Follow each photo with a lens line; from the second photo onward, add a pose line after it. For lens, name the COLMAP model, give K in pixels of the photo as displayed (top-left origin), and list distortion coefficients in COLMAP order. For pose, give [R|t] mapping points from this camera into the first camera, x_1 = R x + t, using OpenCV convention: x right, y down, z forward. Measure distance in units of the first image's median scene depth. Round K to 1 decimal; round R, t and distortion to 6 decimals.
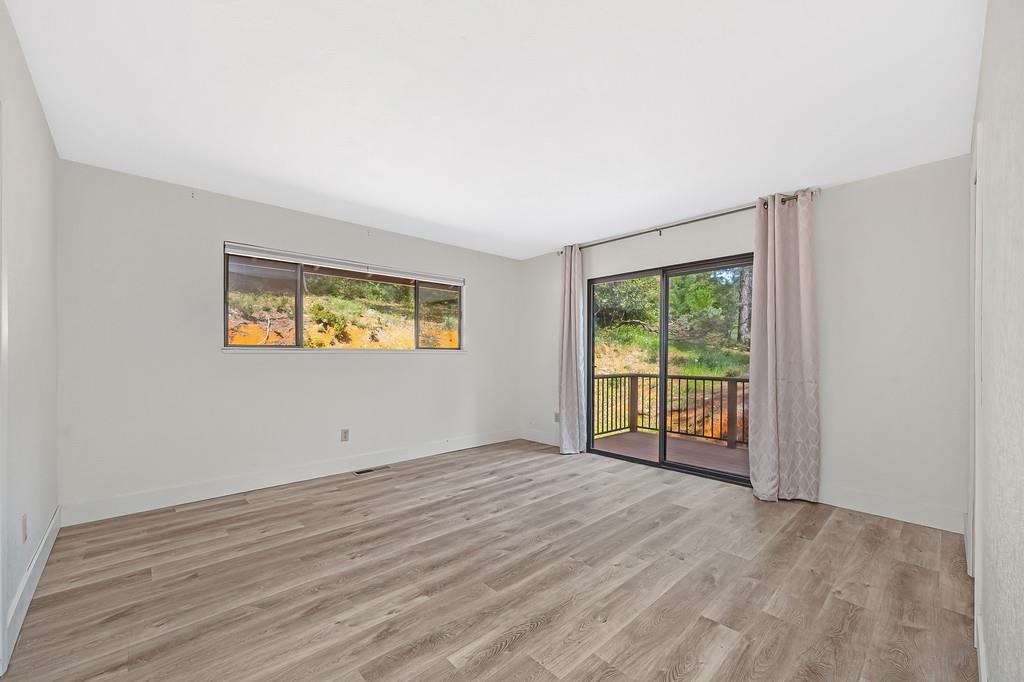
lens RADIAL K [[408.8, 0, 515.9], [0, 408.8, 348.6], [0, 0, 1]] dist [-0.002394, 0.000731]
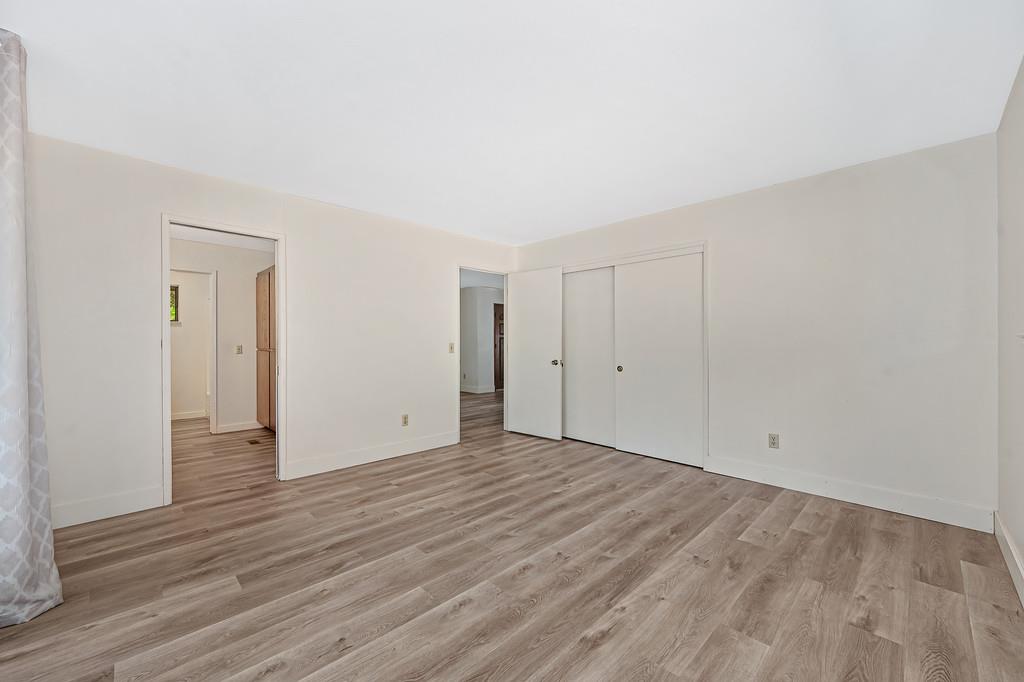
lens RADIAL K [[408.8, 0, 517.3], [0, 408.8, 343.2], [0, 0, 1]] dist [-0.002394, 0.000731]
pose [[-0.999570, -0.002369, -0.029238, -0.014435], [-0.002054, 0.999939, -0.010809, 0.022521], [0.029262, -0.010744, -0.999514, 2.050439]]
